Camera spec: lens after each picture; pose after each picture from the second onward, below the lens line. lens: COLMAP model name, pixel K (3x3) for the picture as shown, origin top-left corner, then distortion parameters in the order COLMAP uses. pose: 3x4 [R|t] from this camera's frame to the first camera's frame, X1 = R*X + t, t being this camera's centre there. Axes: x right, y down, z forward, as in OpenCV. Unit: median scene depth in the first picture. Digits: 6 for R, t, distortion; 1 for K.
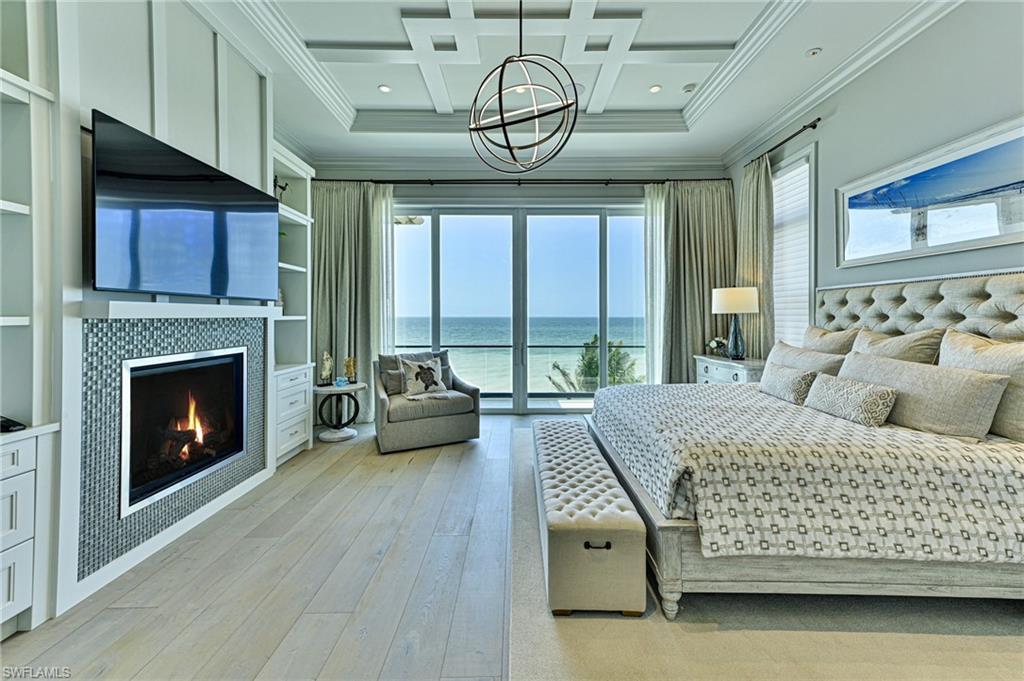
lens RADIAL K [[413.0, 0, 518.4], [0, 413.0, 314.3], [0, 0, 1]] dist [0.019152, 0.000165]
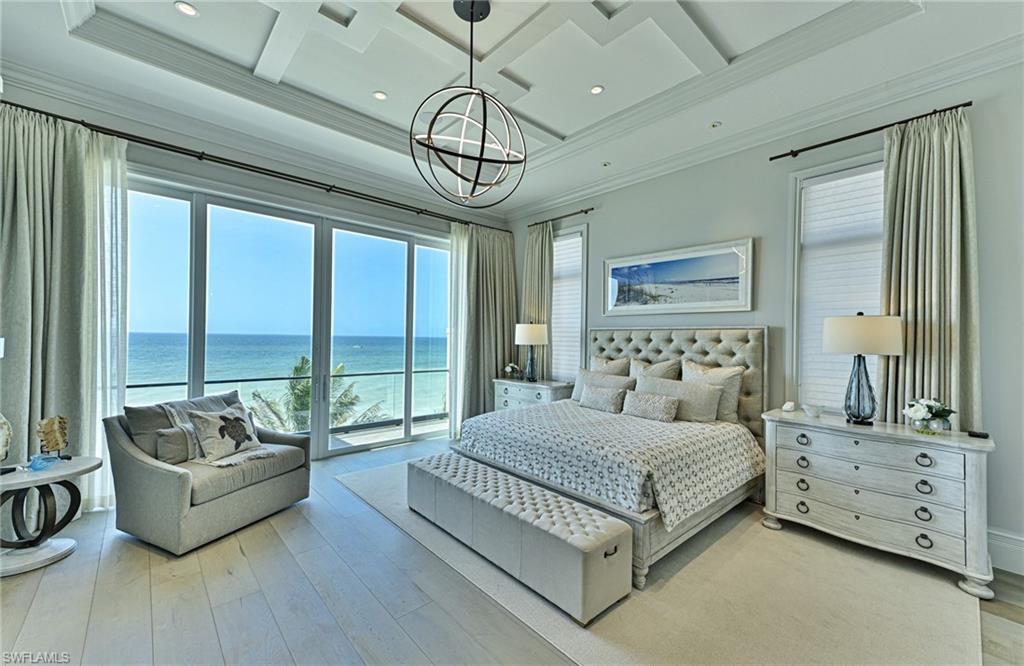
lens RADIAL K [[409.3, 0, 512.0], [0, 409.3, 333.0], [0, 0, 1]] dist [0.015565, -0.000012]
pose [[0.737499, 0.021701, 0.674999, -0.366344], [-0.021819, 0.999727, -0.008303, -0.026201], [-0.674995, -0.008604, 0.737772, 0.141761]]
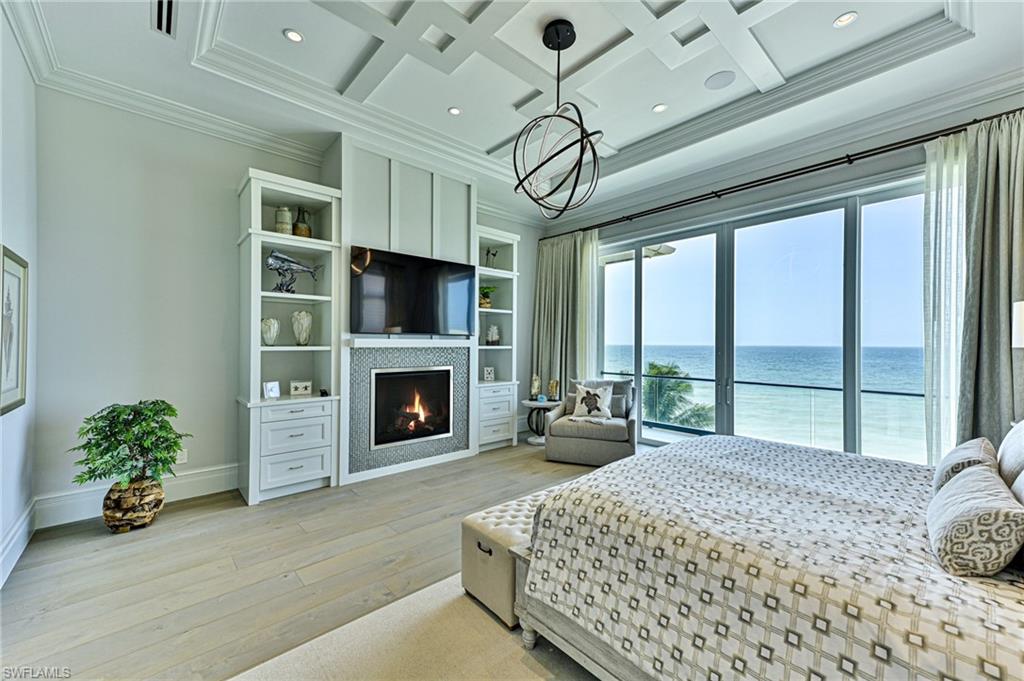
lens RADIAL K [[407.1, 0, 512.0], [0, 407.1, 340.5], [0, 0, 1]] dist [0.019750, 0.000128]
pose [[0.658339, -0.002340, -0.752718, 0.468111], [-0.002065, 0.999986, -0.004915, -0.007021], [0.752719, 0.004790, 0.658325, 0.130418]]
